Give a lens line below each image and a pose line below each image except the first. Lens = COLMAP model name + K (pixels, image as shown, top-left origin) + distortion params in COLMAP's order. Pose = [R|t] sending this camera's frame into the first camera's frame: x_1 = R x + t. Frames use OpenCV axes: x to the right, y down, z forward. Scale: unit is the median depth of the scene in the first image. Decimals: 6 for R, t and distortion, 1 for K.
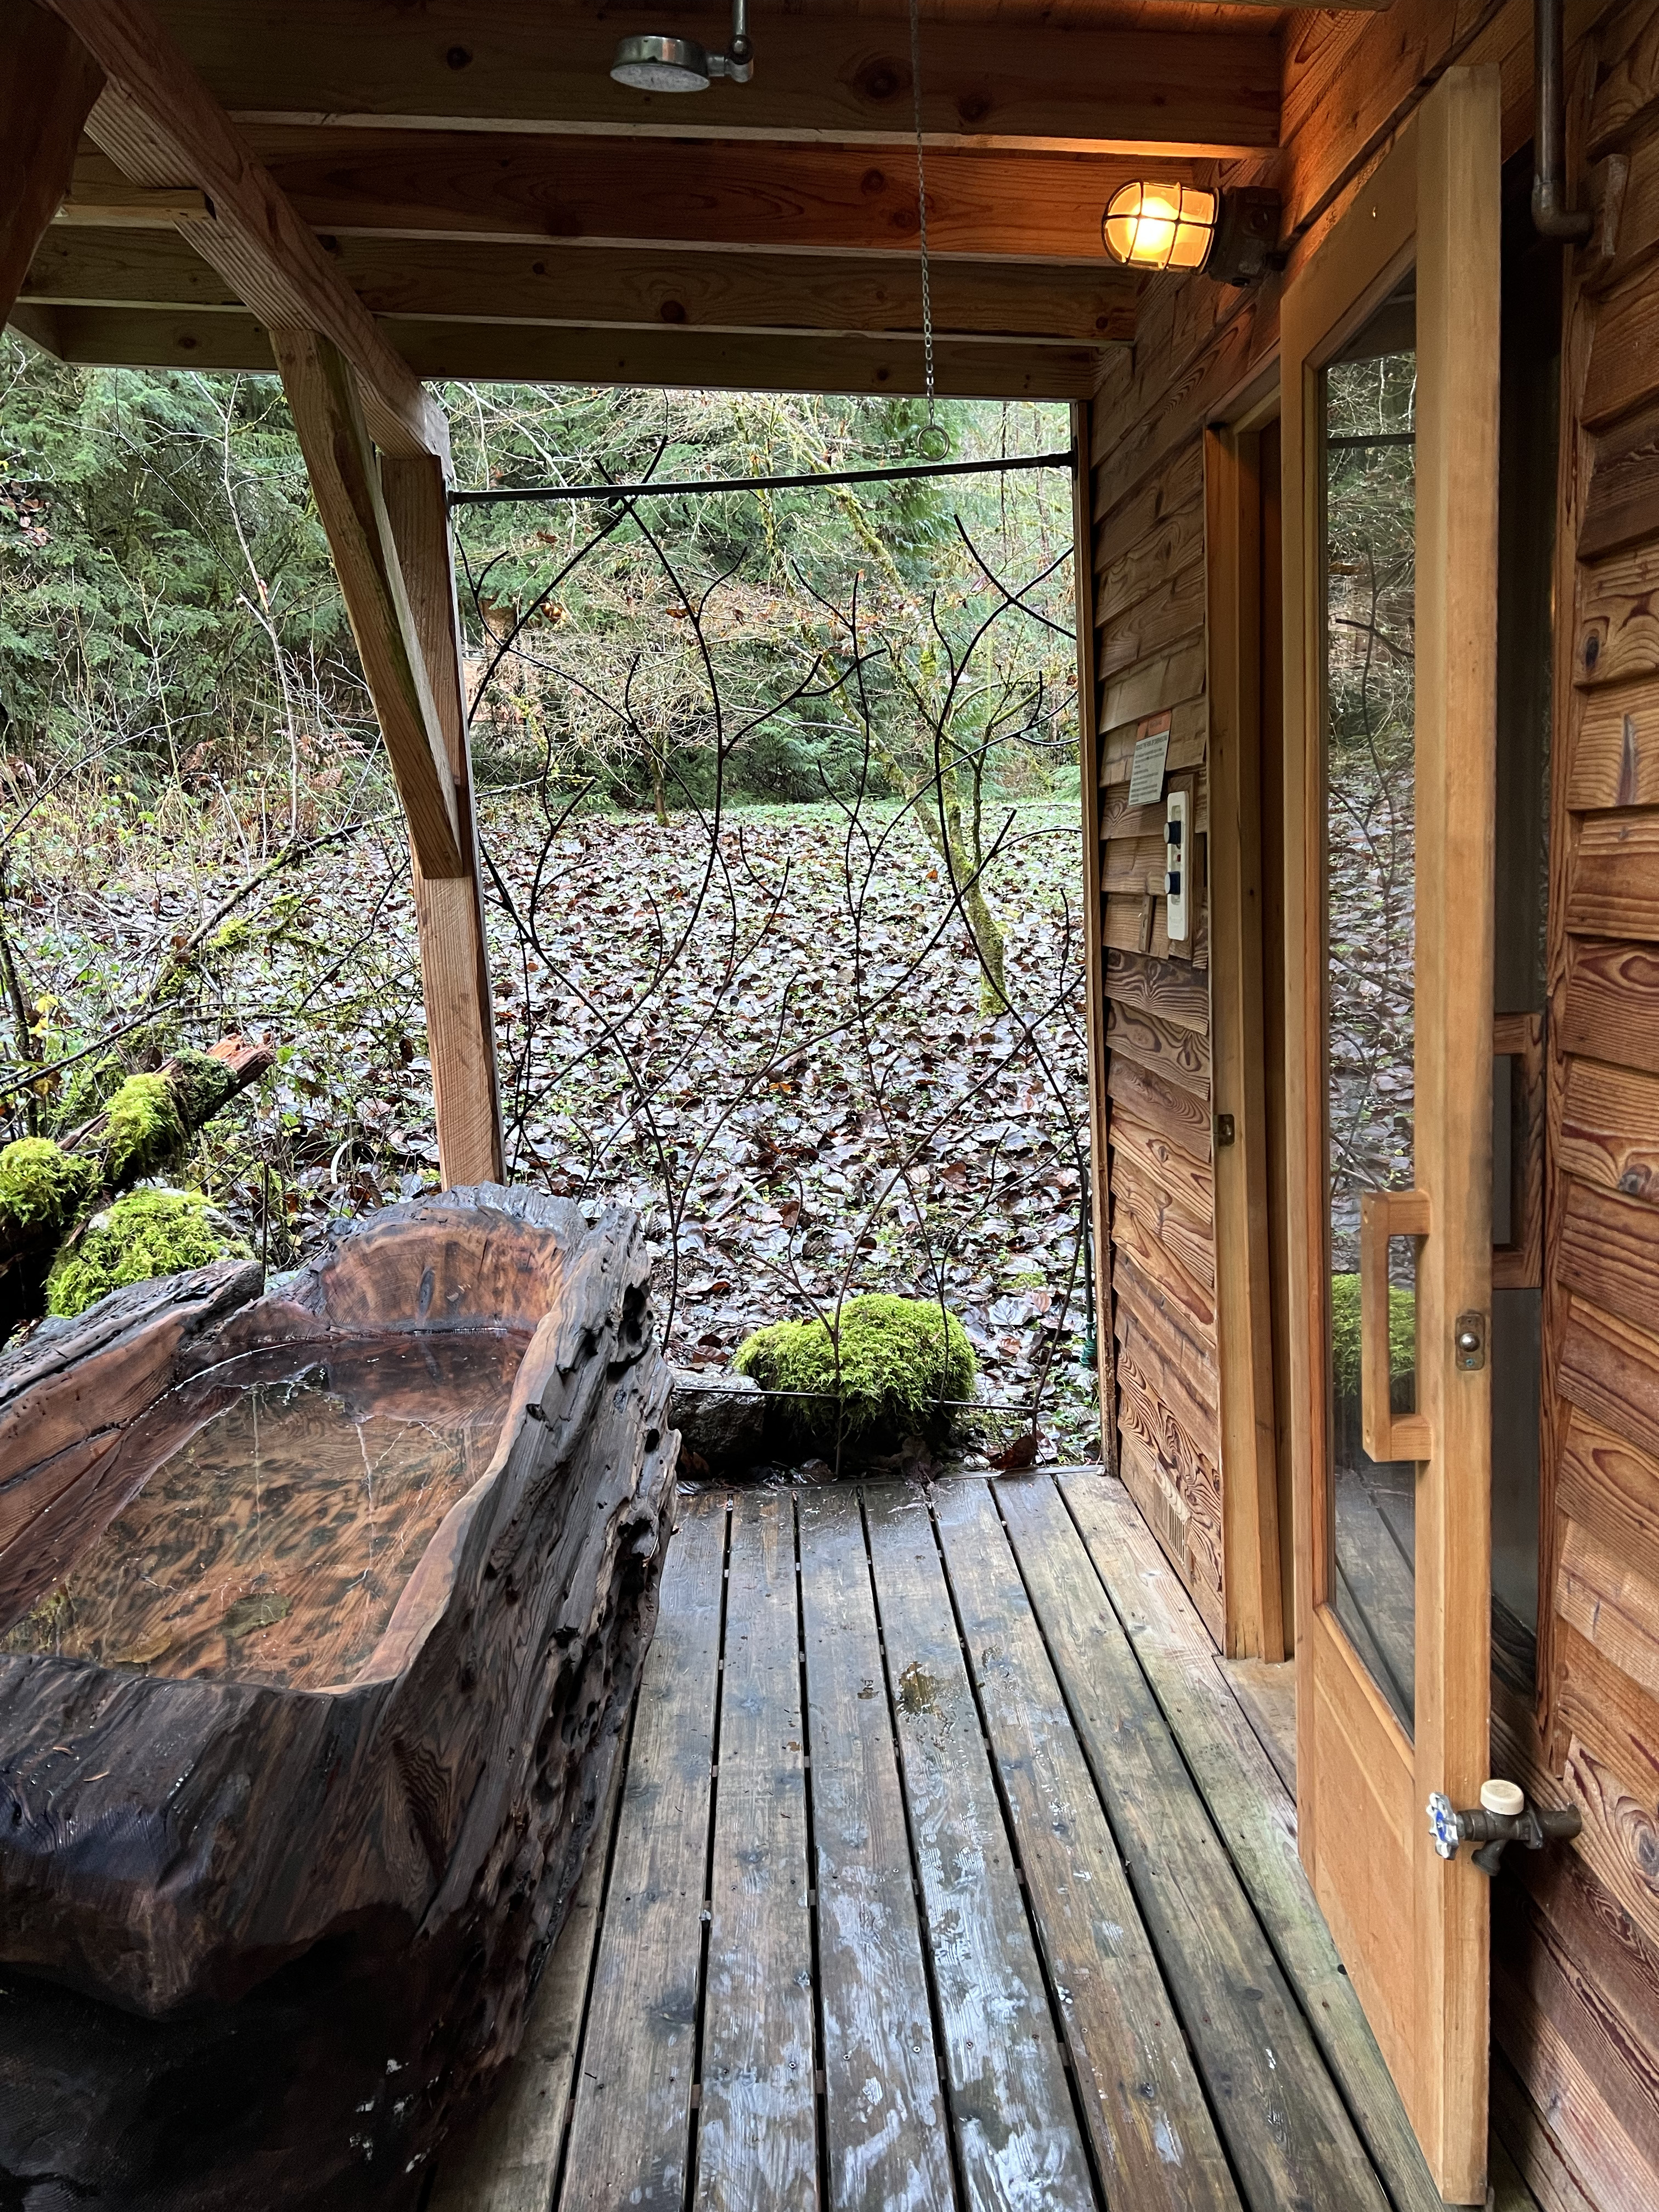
lens RADIAL K [[1669.2, 0, 816.8], [0, 1669.2, 1124.1], [0, 0, 1]] dist [0.075549, -0.066807]
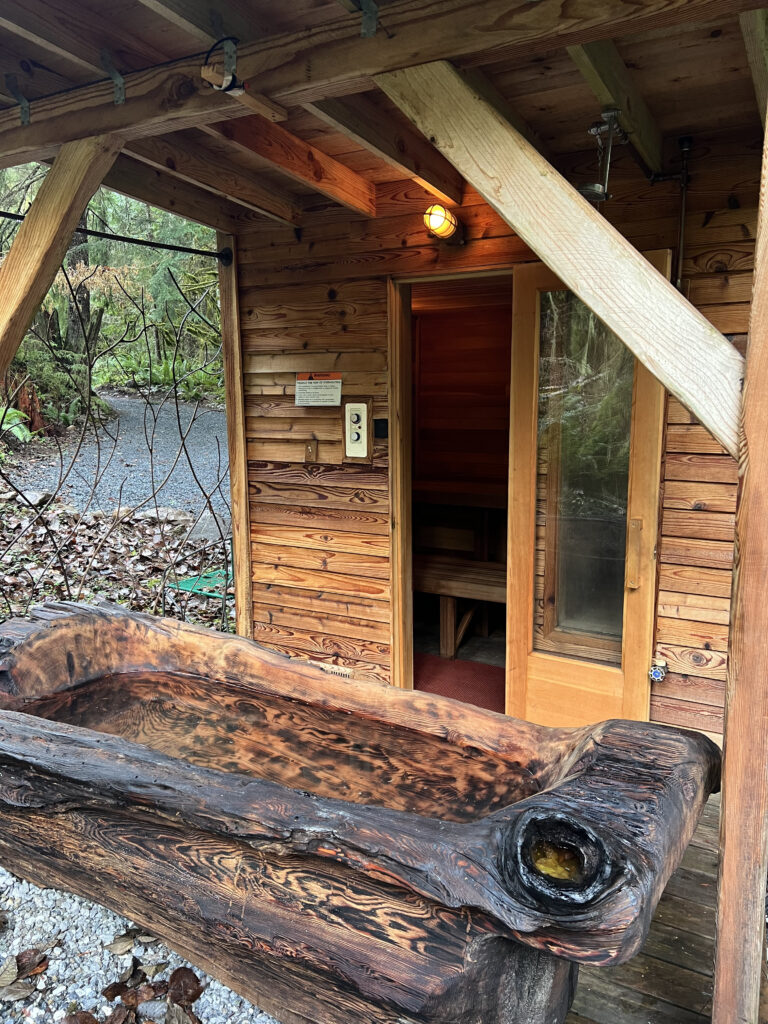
lens RADIAL K [[772.7, 0, 377.8], [0, 772.7, 504.2], [0, 0, 1]] dist [0.075549, -0.066807]
pose [[0.522391, -0.076761, 0.849244, -0.777553], [0.102172, 0.994399, 0.027033, -0.059895], [-0.846563, 0.072647, 0.527308, 0.291801]]
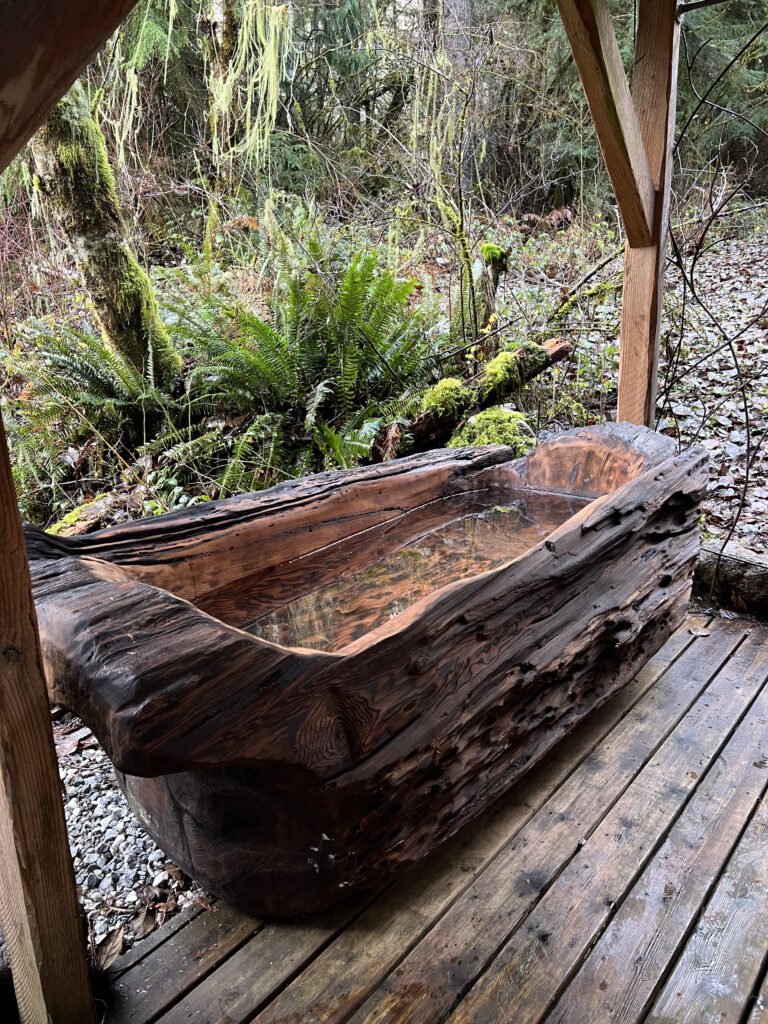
lens RADIAL K [[772.7, 0, 380.3], [0, 772.7, 514.2], [0, 0, 1]] dist [0.075549, -0.066807]
pose [[0.757746, 0.200277, -0.621055, 0.159493], [-0.102713, 0.976479, 0.189574, -0.000410], [0.644415, -0.079858, 0.760495, 0.198044]]
